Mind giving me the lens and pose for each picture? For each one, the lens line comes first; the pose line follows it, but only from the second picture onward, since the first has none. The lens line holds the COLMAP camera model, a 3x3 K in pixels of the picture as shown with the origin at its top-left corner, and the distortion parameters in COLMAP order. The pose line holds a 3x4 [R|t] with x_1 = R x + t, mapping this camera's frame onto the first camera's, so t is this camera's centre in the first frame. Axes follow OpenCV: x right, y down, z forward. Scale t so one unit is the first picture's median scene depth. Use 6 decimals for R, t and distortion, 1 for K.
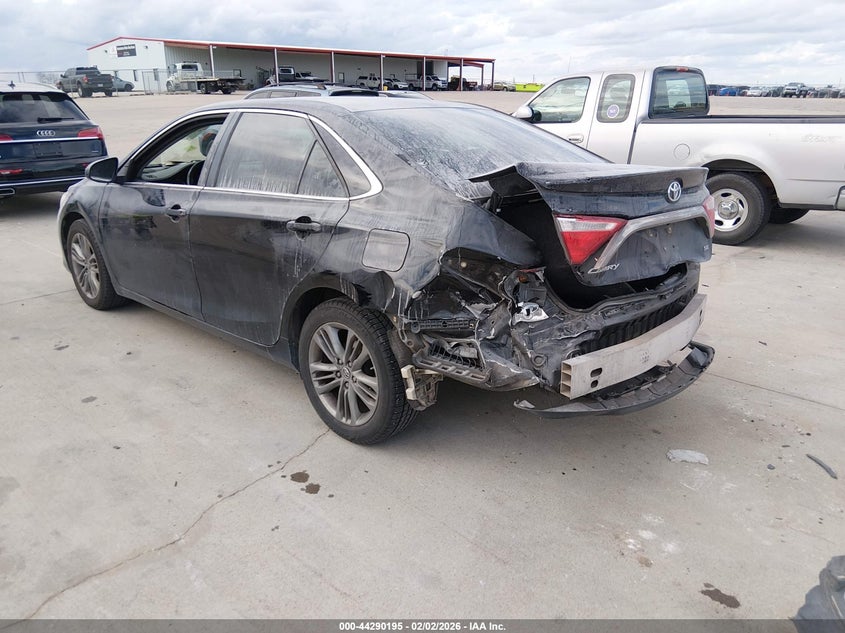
lens RADIAL K [[676.7, 0, 422.5], [0, 676.7, 316.5], [0, 0, 1]] dist [-0.001175, -0.002144]
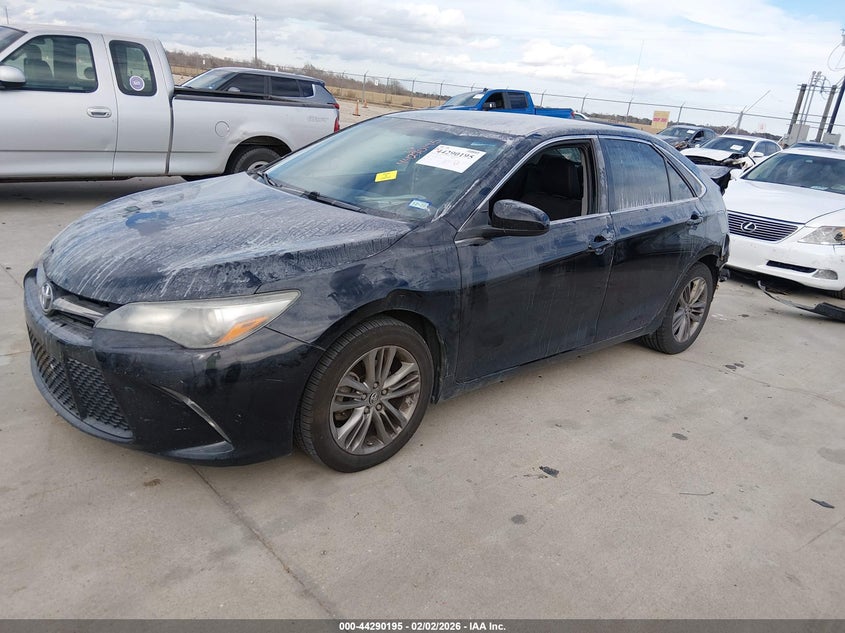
lens RADIAL K [[710.0, 0, 422.5], [0, 710.0, 316.5], [0, 0, 1]] dist [0.046517, -0.001544]
pose [[0.014184, -0.291838, 0.956363, -1.203447], [0.201818, 0.937609, 0.283122, -0.346589], [-0.979320, 0.188995, 0.072198, 1.041984]]
